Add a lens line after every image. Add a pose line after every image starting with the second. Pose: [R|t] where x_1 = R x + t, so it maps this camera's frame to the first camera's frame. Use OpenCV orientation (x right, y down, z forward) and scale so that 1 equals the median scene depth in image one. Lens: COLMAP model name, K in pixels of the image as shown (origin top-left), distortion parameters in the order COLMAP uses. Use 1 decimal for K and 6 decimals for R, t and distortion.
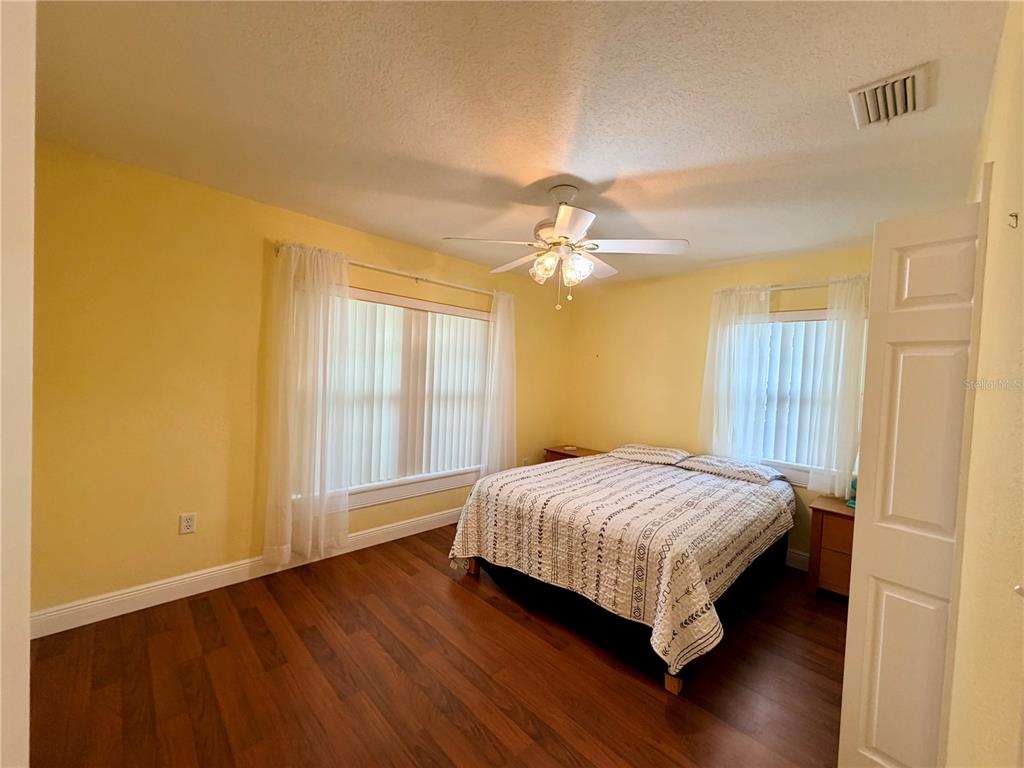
lens RADIAL K [[408.3, 0, 512.0], [0, 408.3, 384.0], [0, 0, 1]] dist [-0.000417, -0.000314]
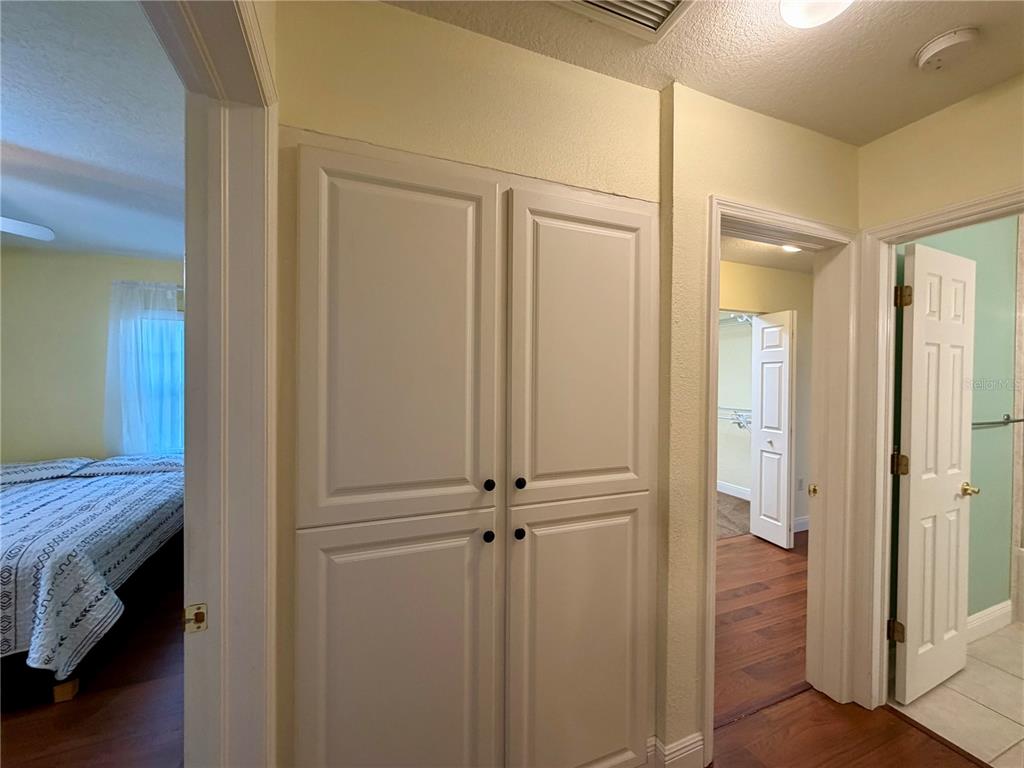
lens RADIAL K [[408.3, 0, 512.0], [0, 408.3, 384.0], [0, 0, 1]] dist [-0.000417, -0.000314]
pose [[0.378863, -0.051594, 0.924013, -0.057077], [0.036633, 0.998498, 0.040733, 0.006734], [-0.924727, 0.018417, 0.380184, -0.342562]]
